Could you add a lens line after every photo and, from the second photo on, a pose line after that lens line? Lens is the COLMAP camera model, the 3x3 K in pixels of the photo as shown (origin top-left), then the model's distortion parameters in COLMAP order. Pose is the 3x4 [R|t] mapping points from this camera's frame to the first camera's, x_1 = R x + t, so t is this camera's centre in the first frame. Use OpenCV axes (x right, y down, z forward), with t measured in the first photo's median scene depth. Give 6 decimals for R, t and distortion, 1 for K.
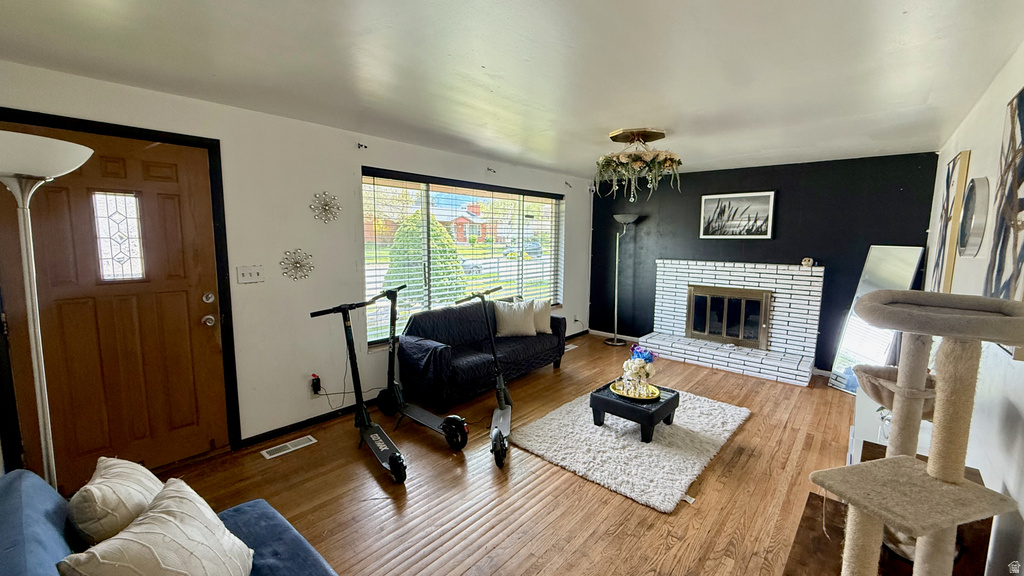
lens RADIAL K [[407.7, 0, 514.5], [0, 407.7, 285.4], [0, 0, 1]] dist [-0.006019, 0.000096]
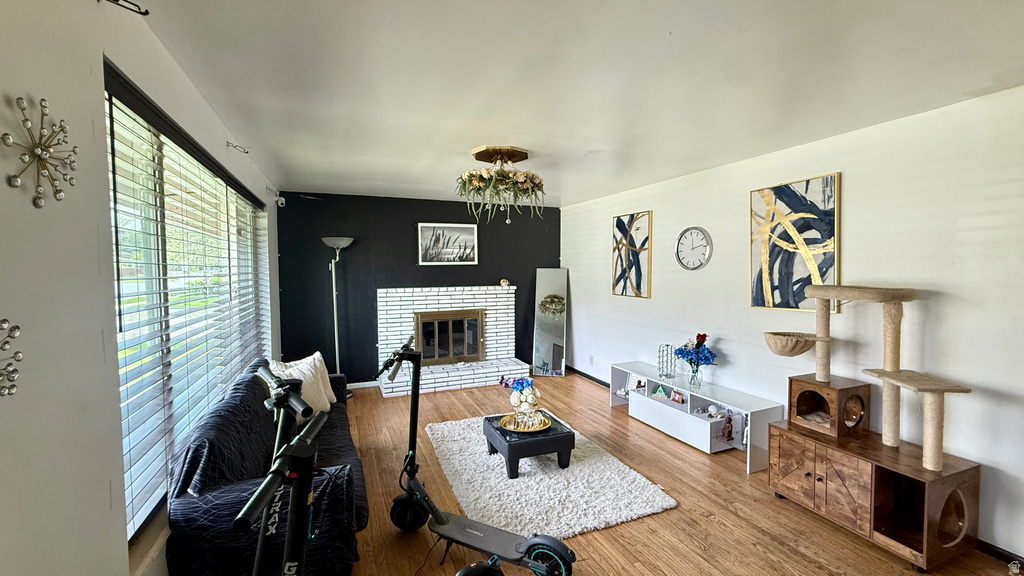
lens RADIAL K [[407.7, 0, 514.5], [0, 407.7, 285.4], [0, 0, 1]] dist [-0.006019, 0.000096]
pose [[0.456004, -0.051501, 0.888486, -0.354920], [0.114389, 0.993435, -0.001124, -0.040939], [-0.882596, 0.102146, 0.458902, 0.366437]]
